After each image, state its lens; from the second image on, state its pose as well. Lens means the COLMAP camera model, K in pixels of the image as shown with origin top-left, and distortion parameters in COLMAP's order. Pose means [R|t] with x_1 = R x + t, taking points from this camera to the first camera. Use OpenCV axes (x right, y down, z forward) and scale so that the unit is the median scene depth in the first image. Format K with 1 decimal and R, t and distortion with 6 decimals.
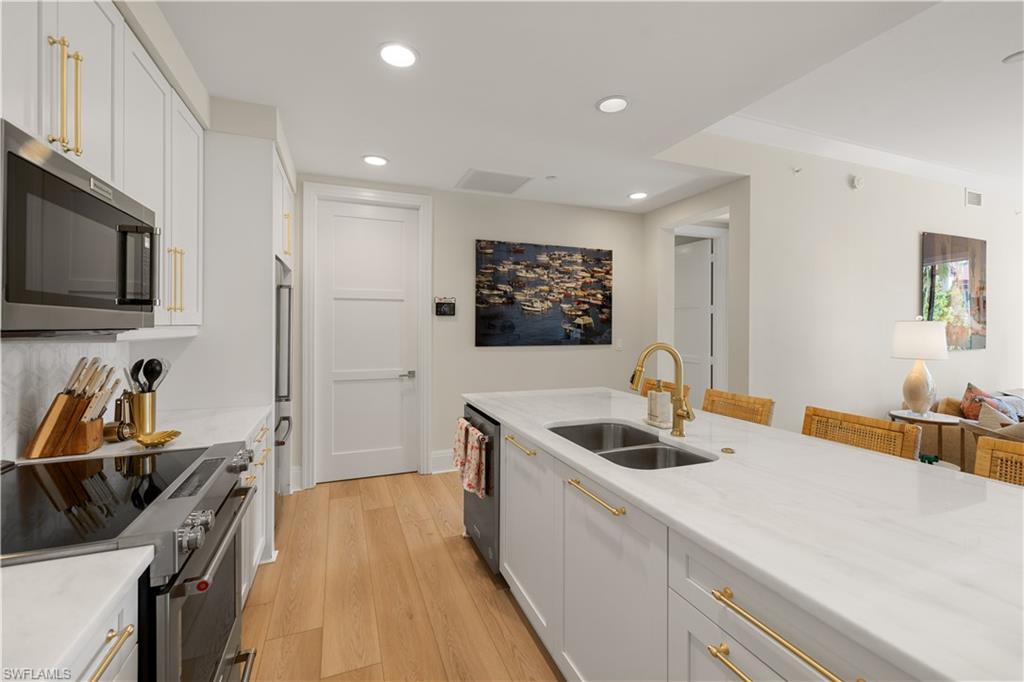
lens RADIAL K [[433.7, 0, 510.4], [0, 433.7, 327.3], [0, 0, 1]] dist [-0.001107, 0.000002]
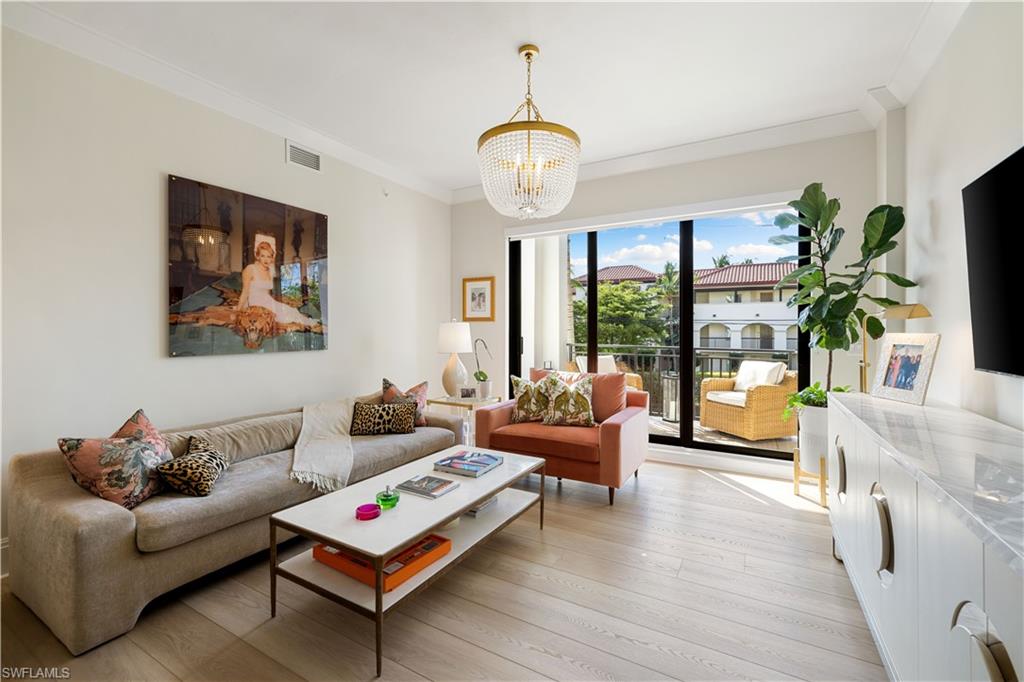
lens RADIAL K [[433.7, 0, 510.4], [0, 433.7, 327.3], [0, 0, 1]] dist [-0.001107, 0.000002]
pose [[0.782509, -0.000815, 0.622639, 0.948598], [0.004237, 0.999983, -0.004017, 0.014529], [-0.622625, 0.005781, 0.782499, 0.172717]]
